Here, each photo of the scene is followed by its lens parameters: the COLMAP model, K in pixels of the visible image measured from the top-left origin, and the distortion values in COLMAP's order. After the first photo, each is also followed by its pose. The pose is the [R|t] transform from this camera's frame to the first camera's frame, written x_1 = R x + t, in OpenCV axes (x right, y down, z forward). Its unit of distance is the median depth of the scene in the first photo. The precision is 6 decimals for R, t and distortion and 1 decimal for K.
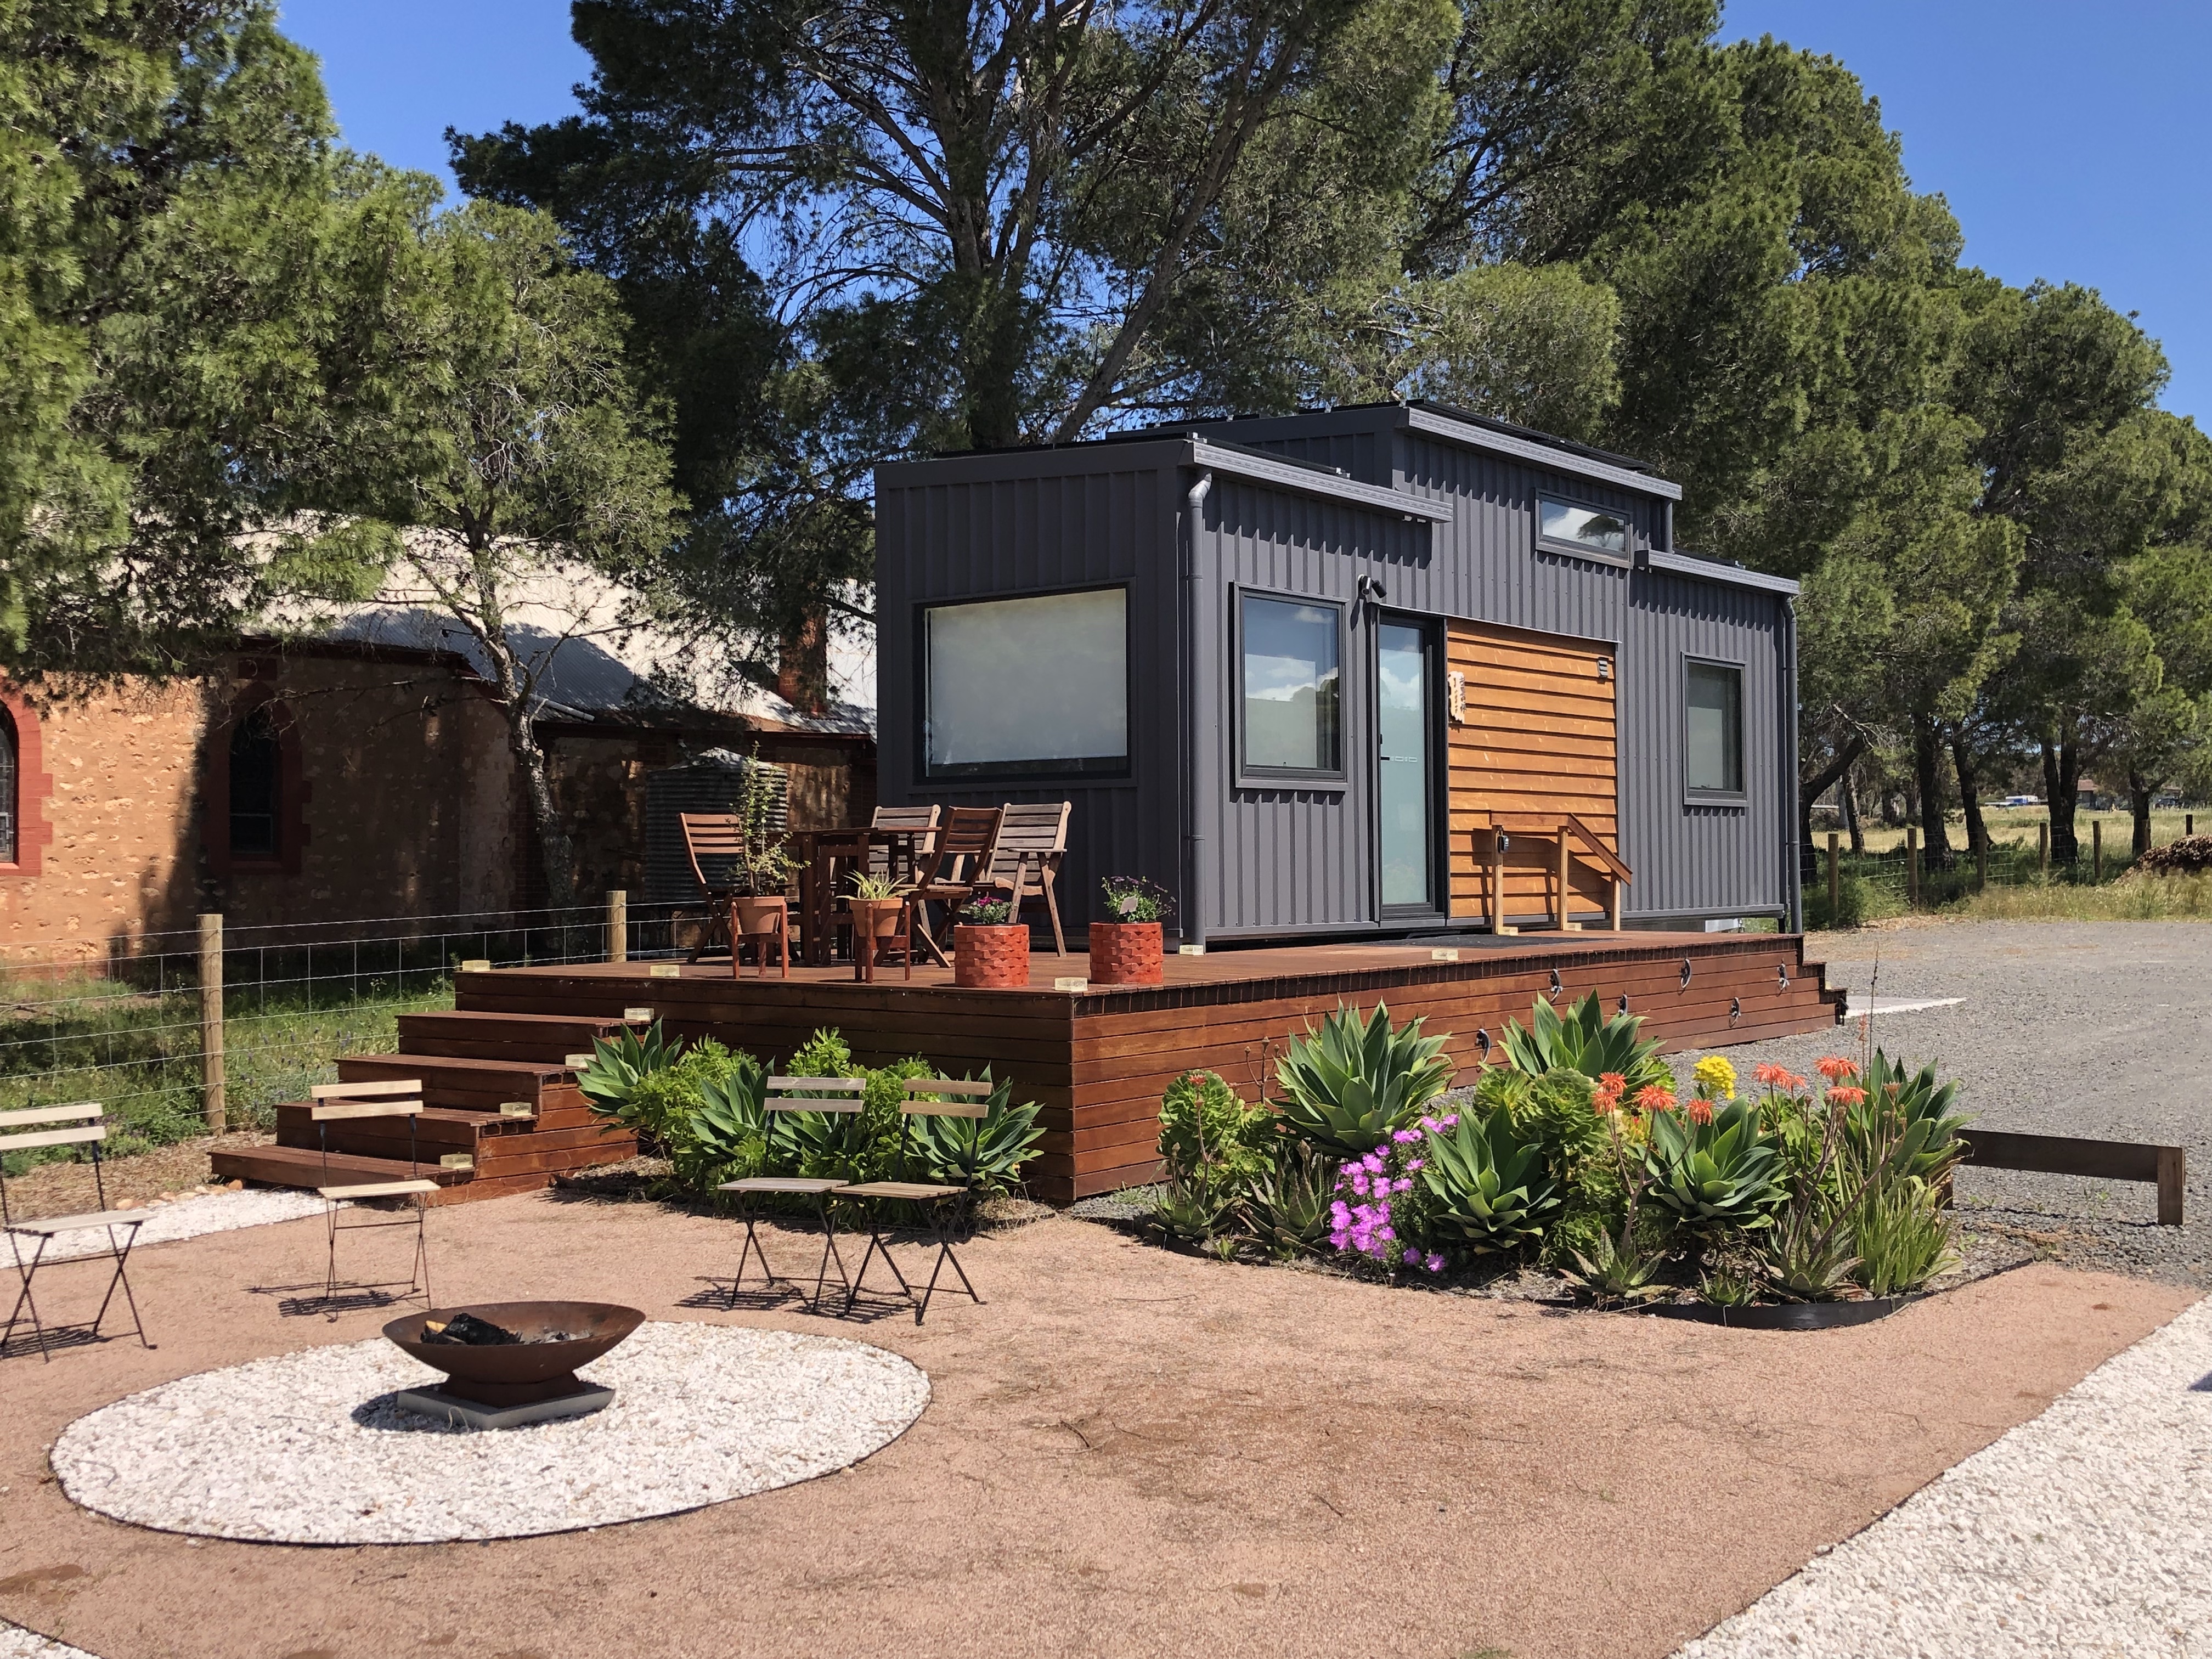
lens RADIAL K [[2324.4, 0, 1106.0], [0, 2324.4, 829.5], [0, 0, 1]] dist [0.155181, -0.532781]
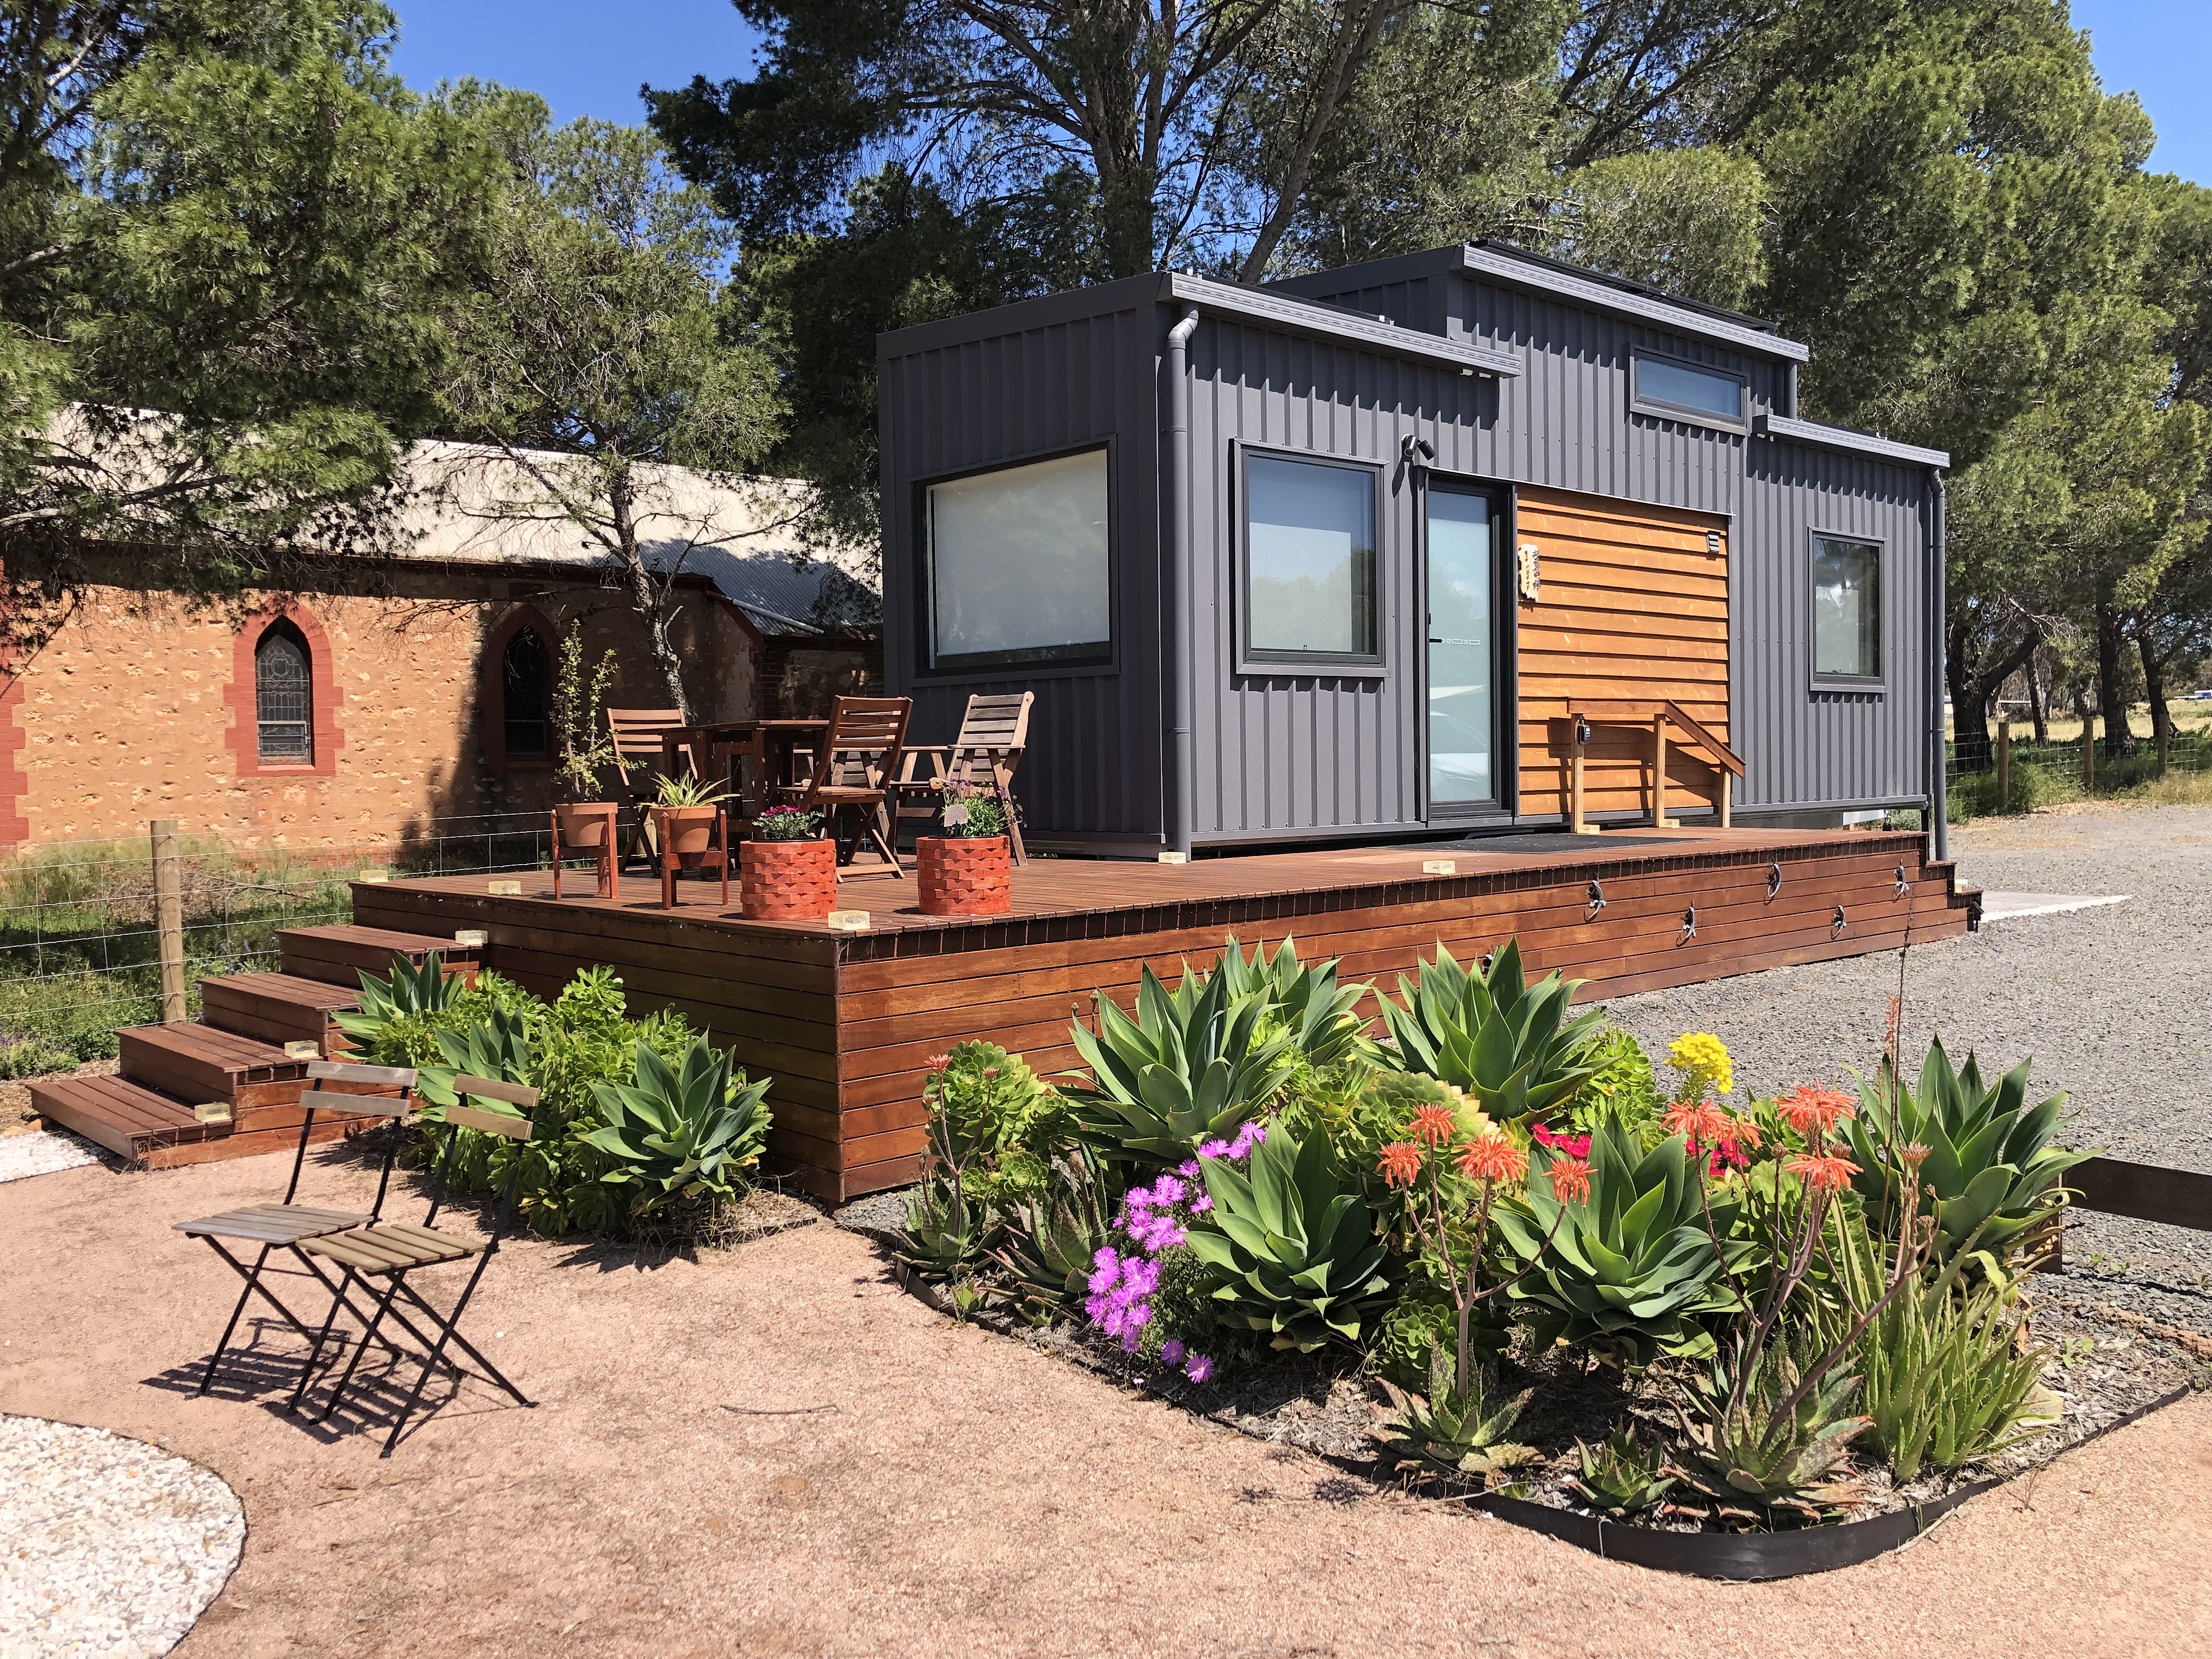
lens RADIAL K [[1830.7, 0, 1106.0], [0, 1830.7, 829.5], [0, 0, 1]] dist [0.019825, 0.003025]
pose [[0.986050, -0.001530, -0.166444, 0.105212], [0.010477, 0.998546, 0.052887, 0.003549], [0.166121, -0.053893, 0.984632, 0.260891]]
